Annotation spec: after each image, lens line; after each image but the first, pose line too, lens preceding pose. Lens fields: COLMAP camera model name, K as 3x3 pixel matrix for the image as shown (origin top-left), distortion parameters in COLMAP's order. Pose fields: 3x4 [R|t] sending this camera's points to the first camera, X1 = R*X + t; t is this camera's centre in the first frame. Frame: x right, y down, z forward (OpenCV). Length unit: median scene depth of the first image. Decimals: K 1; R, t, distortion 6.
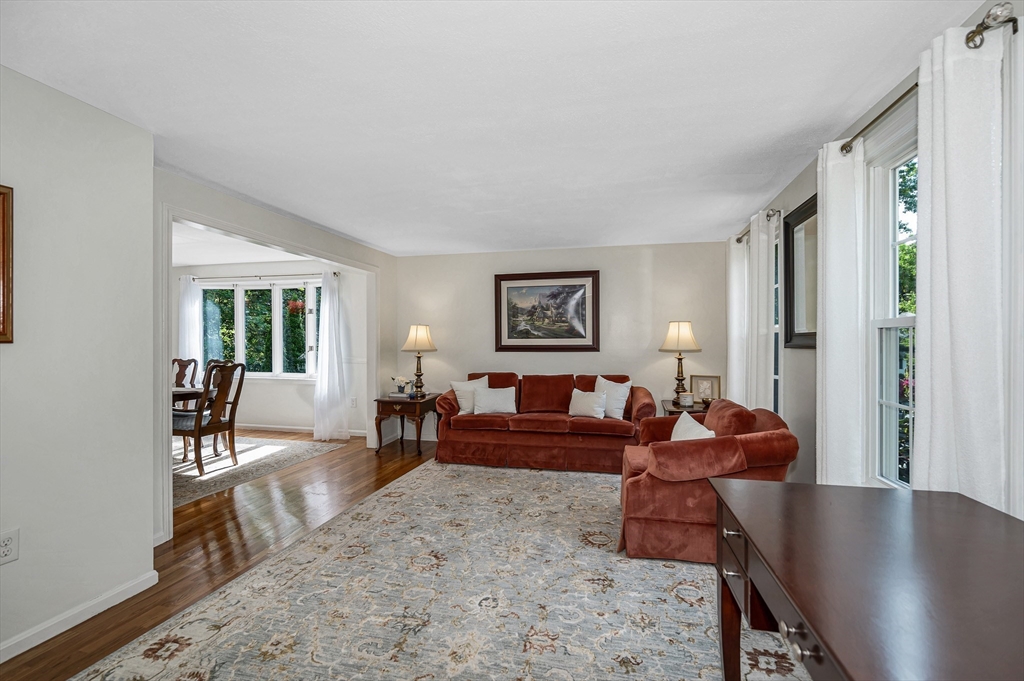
lens RADIAL K [[441.0, 0, 514.7], [0, 441.0, 342.9], [0, 0, 1]] dist [-0.002776, 0.000287]
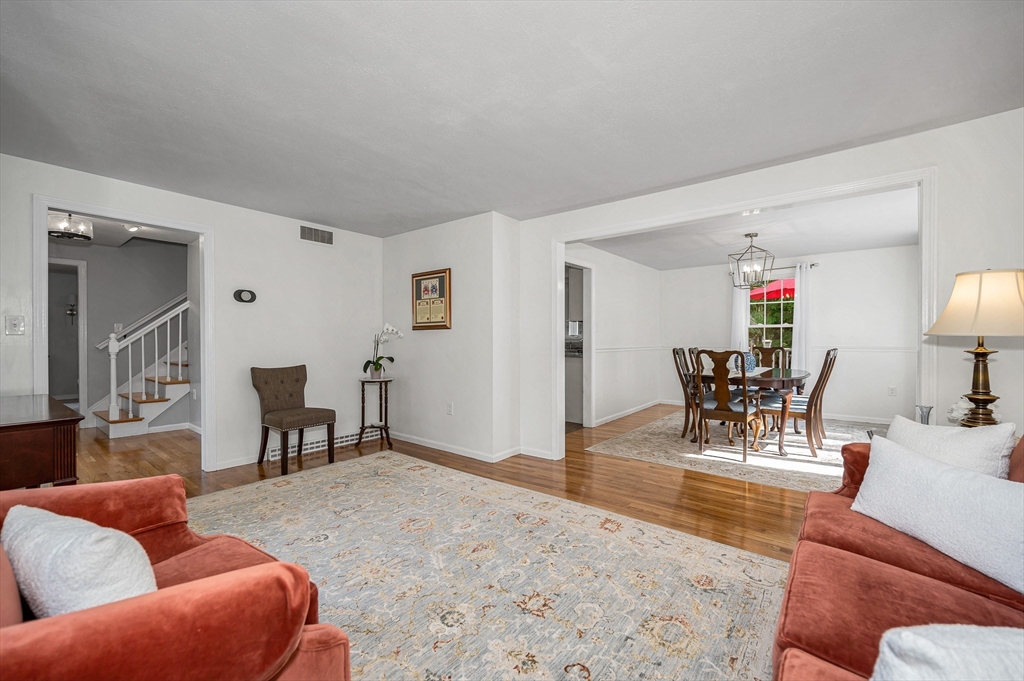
lens RADIAL K [[422.3, 0, 519.4], [0, 422.3, 340.8], [0, 0, 1]] dist [-0.003073, -0.000201]
pose [[-0.423590, -0.000131, -0.905854, 0.446241], [-0.003191, 0.999994, 0.001348, 0.031501], [0.905848, 0.003462, -0.423588, 1.177976]]
